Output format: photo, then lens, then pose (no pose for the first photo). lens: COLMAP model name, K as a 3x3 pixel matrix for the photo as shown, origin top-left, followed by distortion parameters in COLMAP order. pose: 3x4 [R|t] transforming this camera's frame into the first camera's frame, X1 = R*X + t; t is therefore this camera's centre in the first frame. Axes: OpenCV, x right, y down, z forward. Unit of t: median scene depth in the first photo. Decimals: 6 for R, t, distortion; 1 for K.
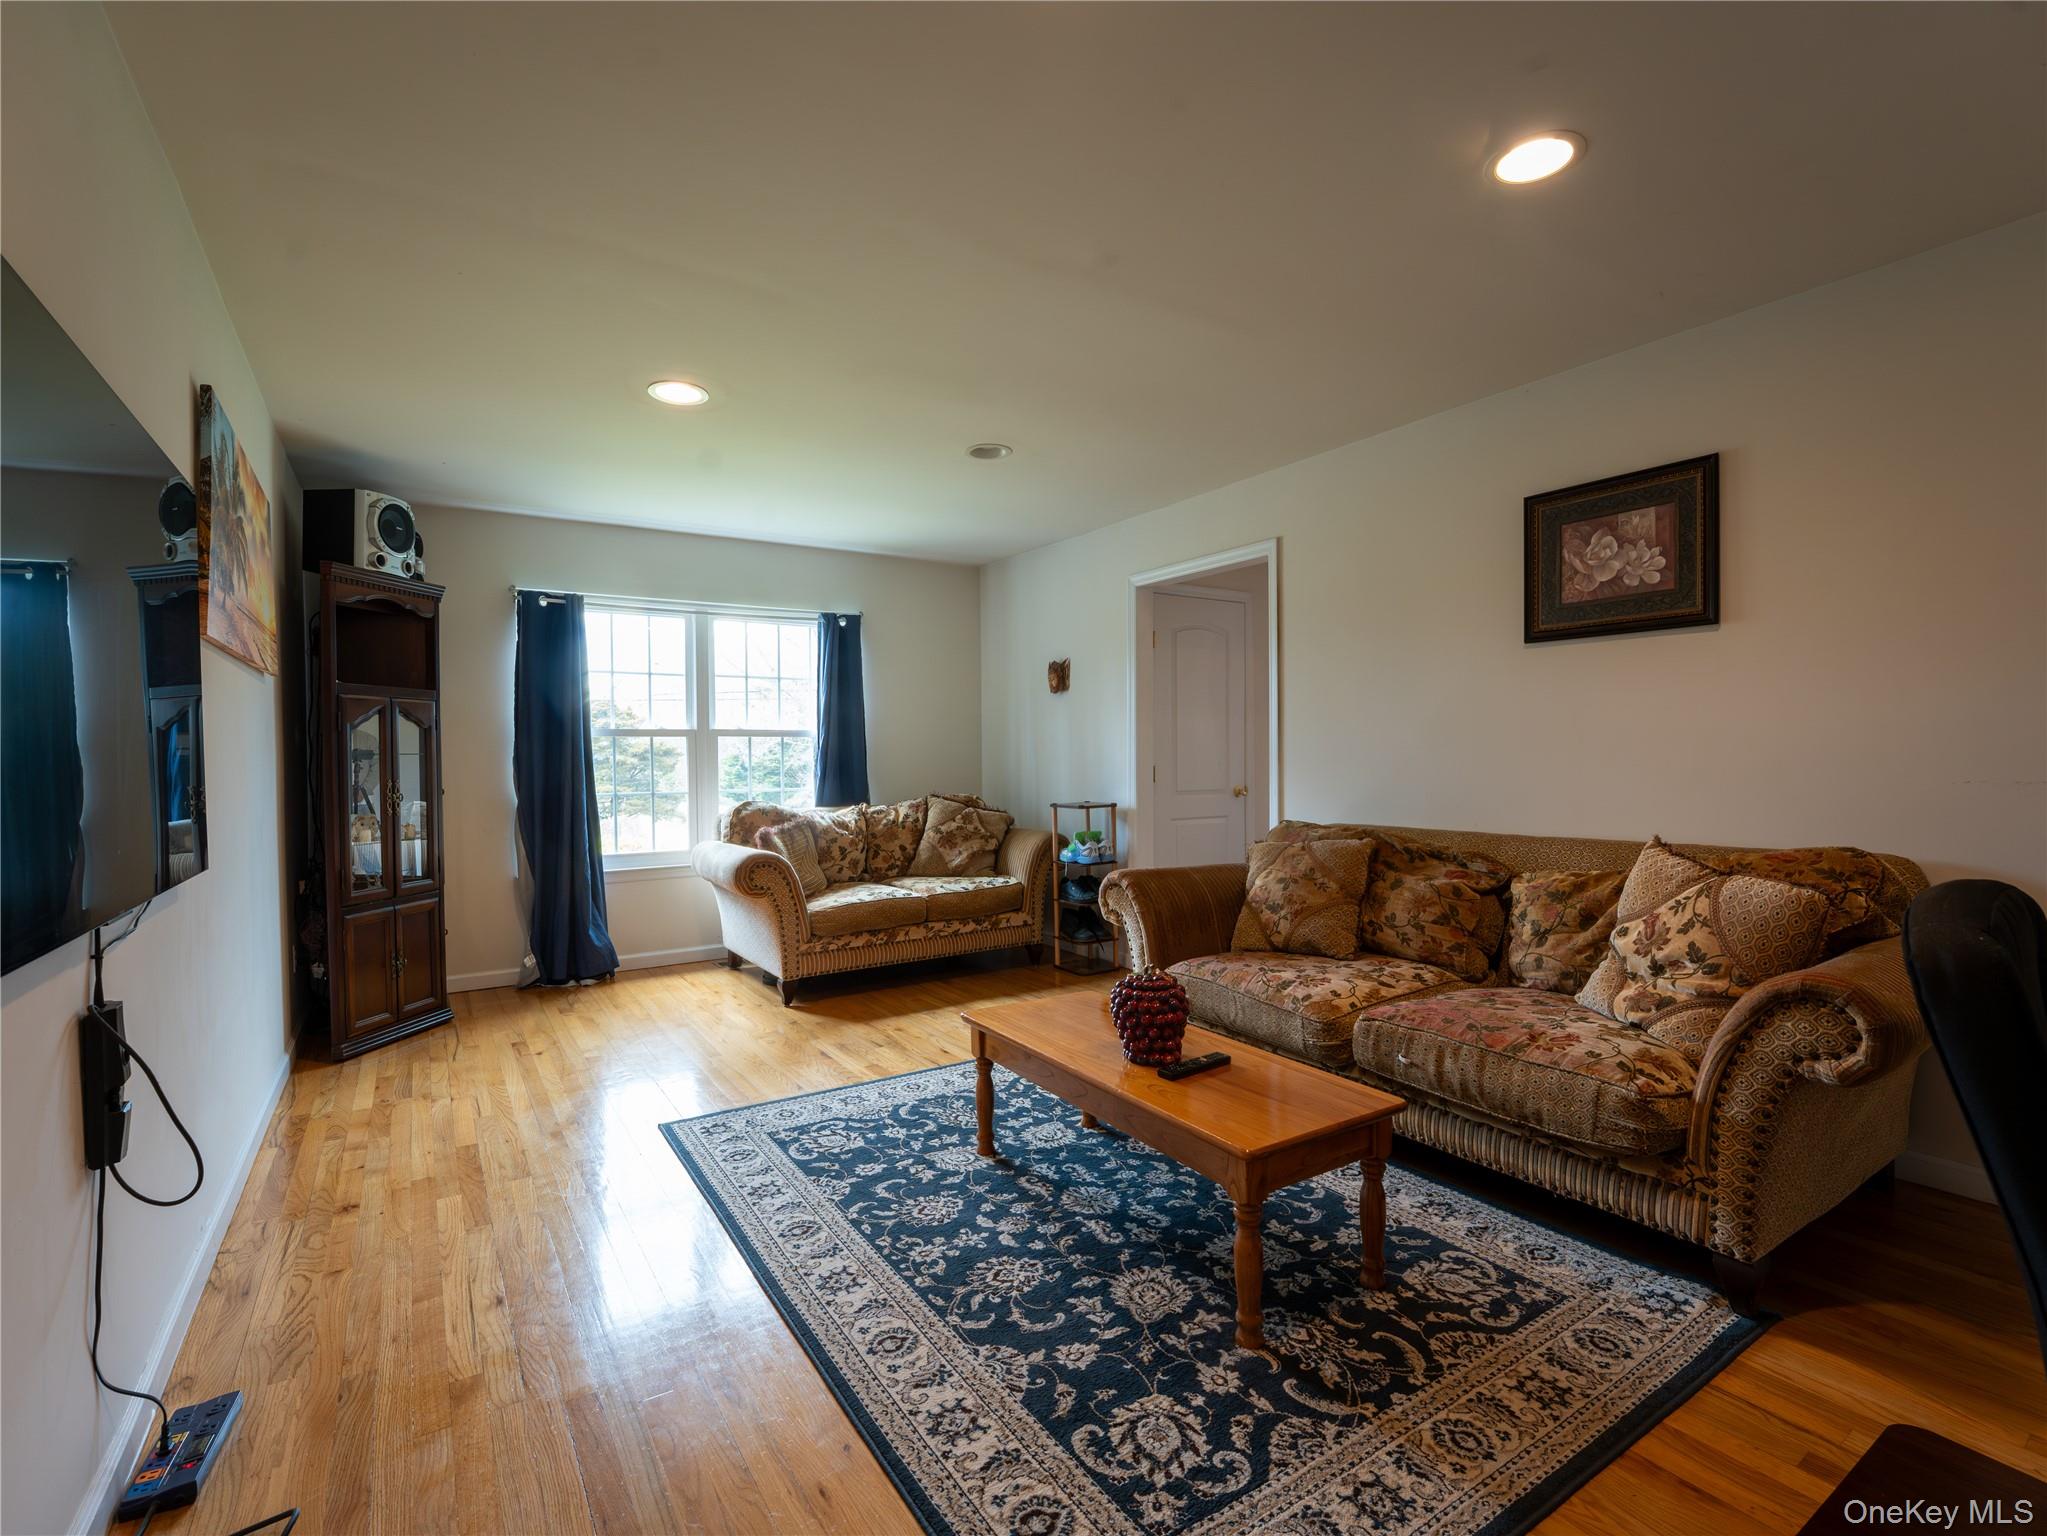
lens RADIAL K [[944.8, 0, 1023.5], [0, 944.8, 768.0], [0, 0, 1]] dist [-0.001610, -0.000235]
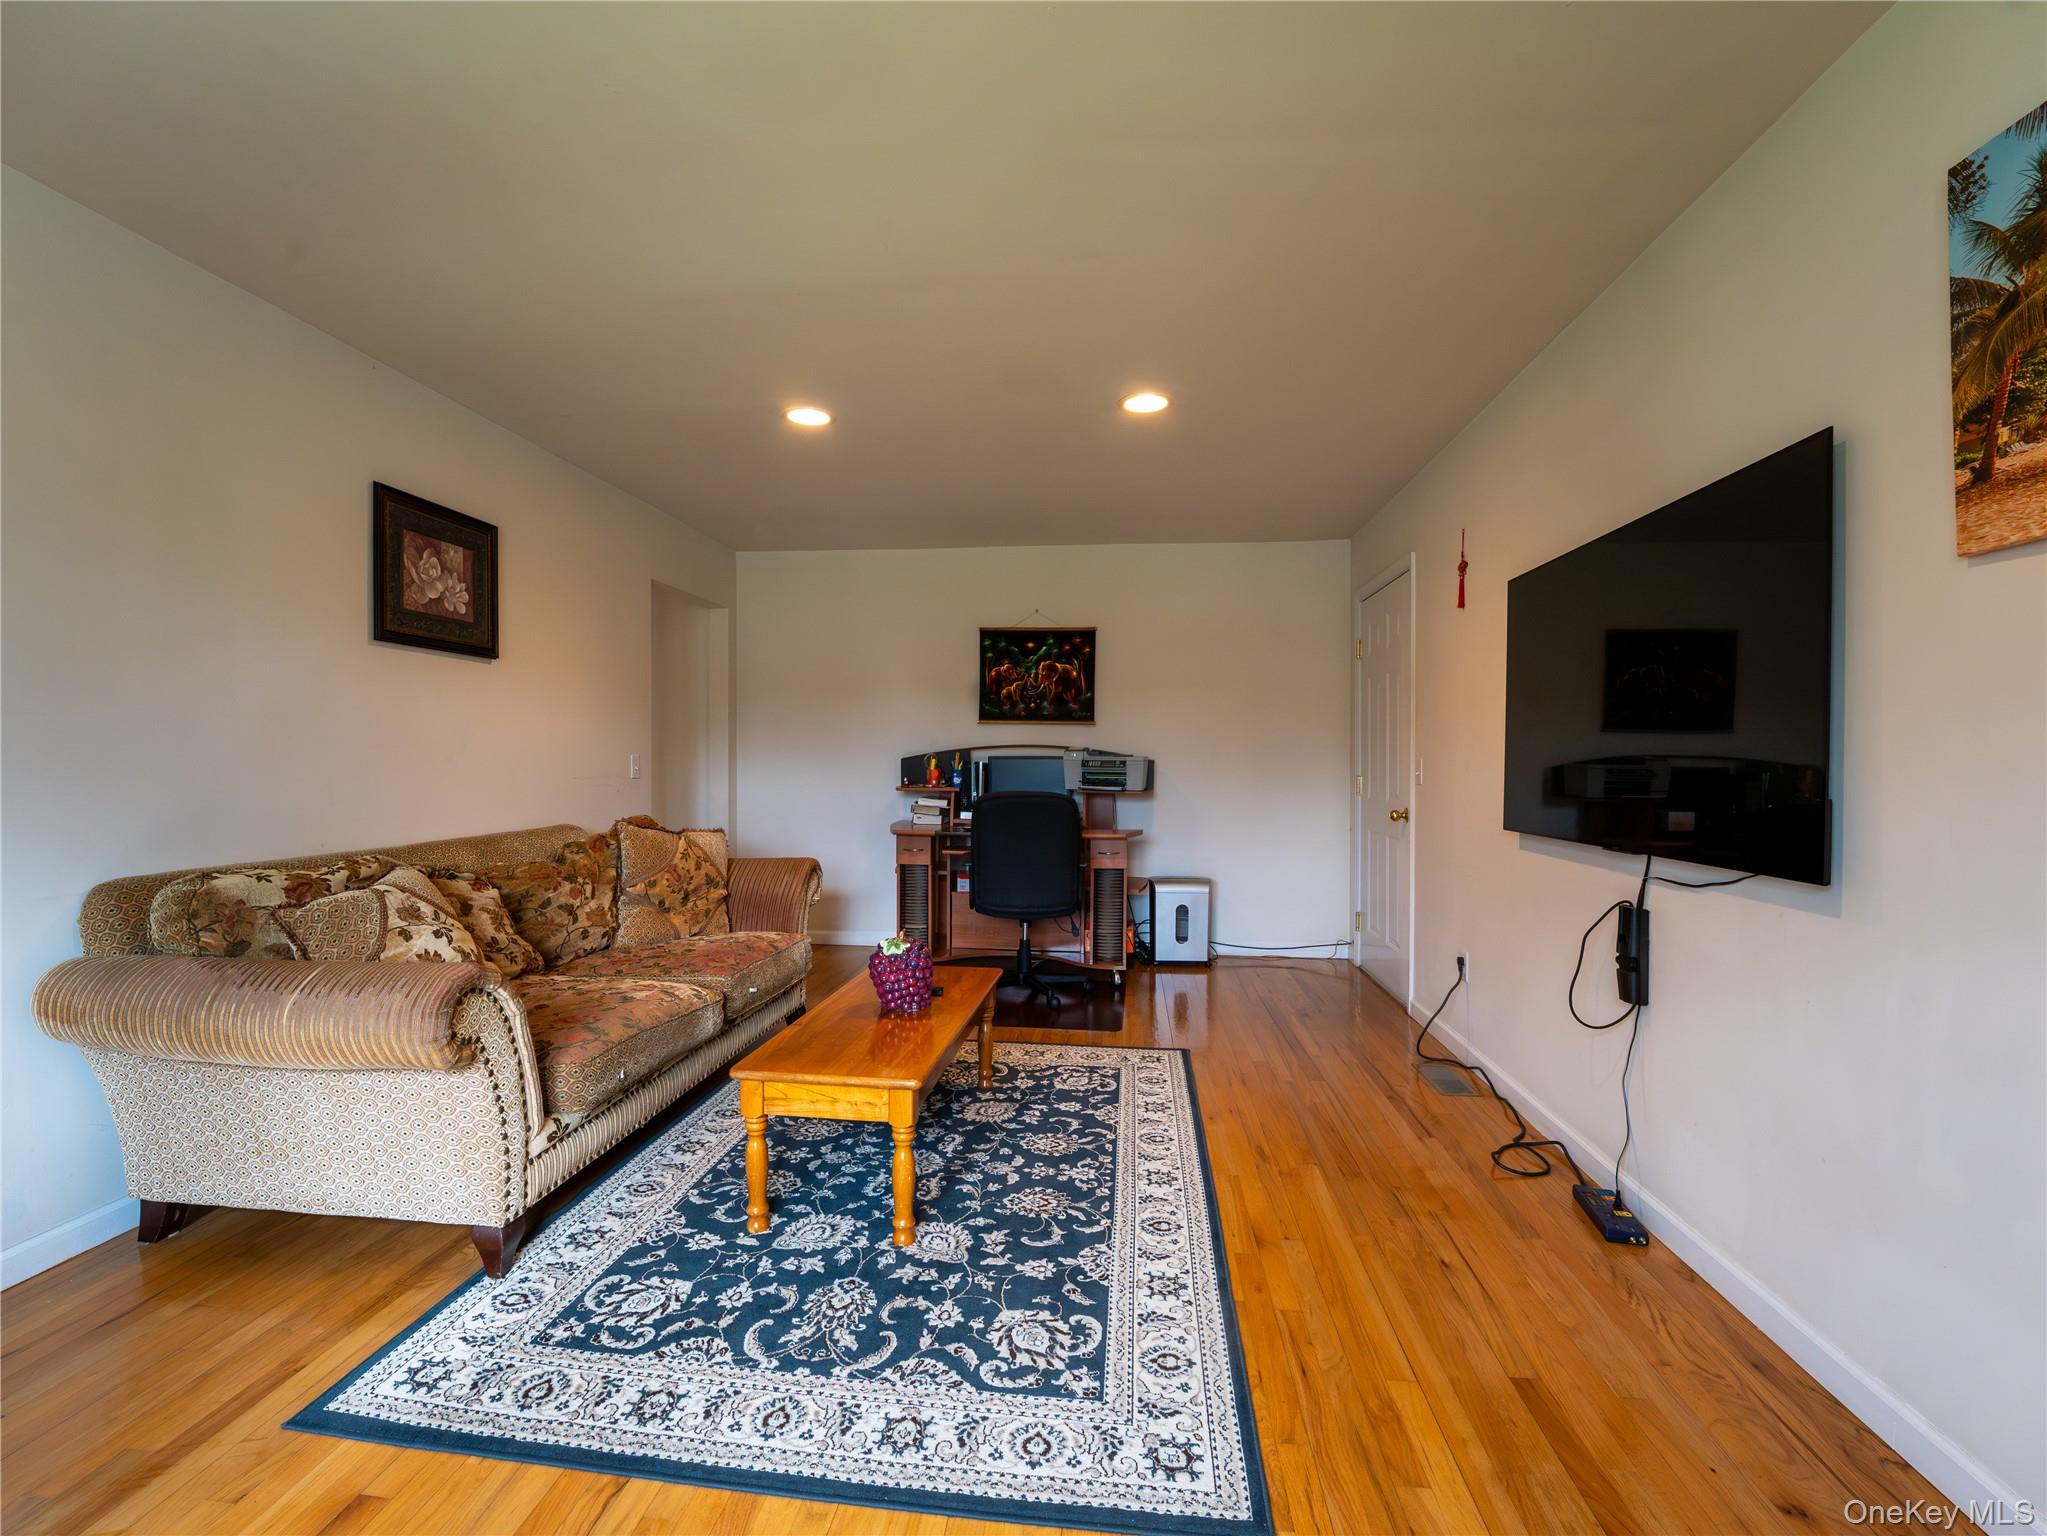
lens RADIAL K [[944.8, 0, 1023.5], [0, 944.8, 768.0], [0, 0, 1]] dist [-0.001610, -0.000235]
pose [[-0.773568, 0.005645, 0.633688, -0.674992], [0.013998, 0.999869, 0.008180, -0.006756], [-0.633558, 0.015199, -0.773546, 1.647939]]
